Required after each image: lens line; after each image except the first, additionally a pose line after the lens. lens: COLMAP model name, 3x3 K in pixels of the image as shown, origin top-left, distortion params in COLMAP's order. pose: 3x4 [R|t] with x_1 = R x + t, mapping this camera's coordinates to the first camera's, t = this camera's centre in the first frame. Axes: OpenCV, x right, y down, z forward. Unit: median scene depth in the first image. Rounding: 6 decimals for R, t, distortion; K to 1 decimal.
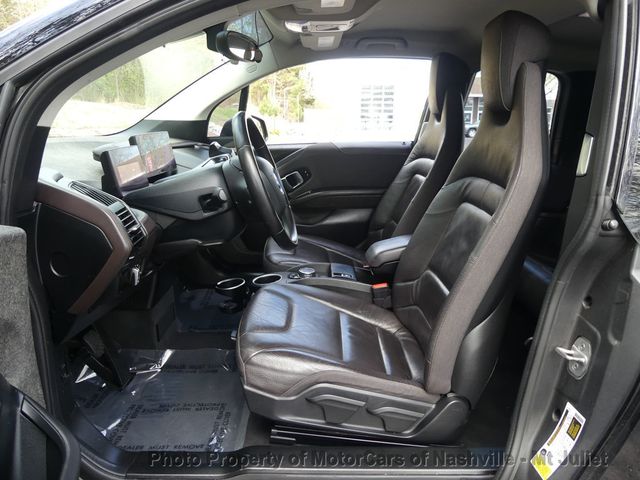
lens RADIAL K [[491.5, 0, 320.0], [0, 491.5, 240.0], [0, 0, 1]] dist [-0.015151, 0.002550]
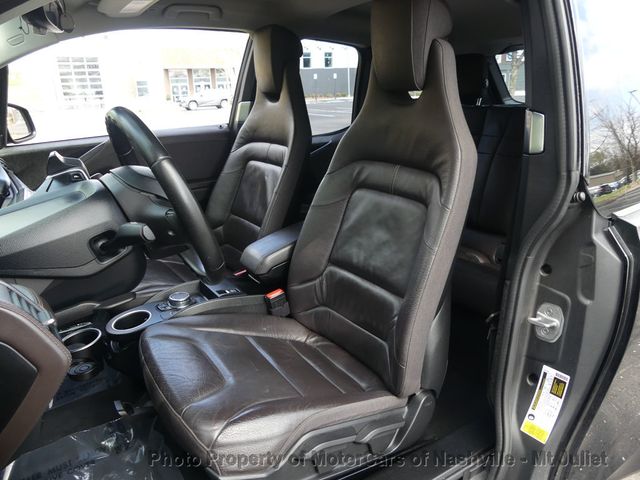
lens RADIAL K [[491.5, 0, 320.0], [0, 491.5, 240.0], [0, 0, 1]] dist [-0.015151, 0.002550]
pose [[0.837465, -0.194178, 0.510830, -0.316213], [0.166259, 0.980966, 0.100319, -0.100330], [-0.520587, 0.000916, 0.853808, 0.270245]]
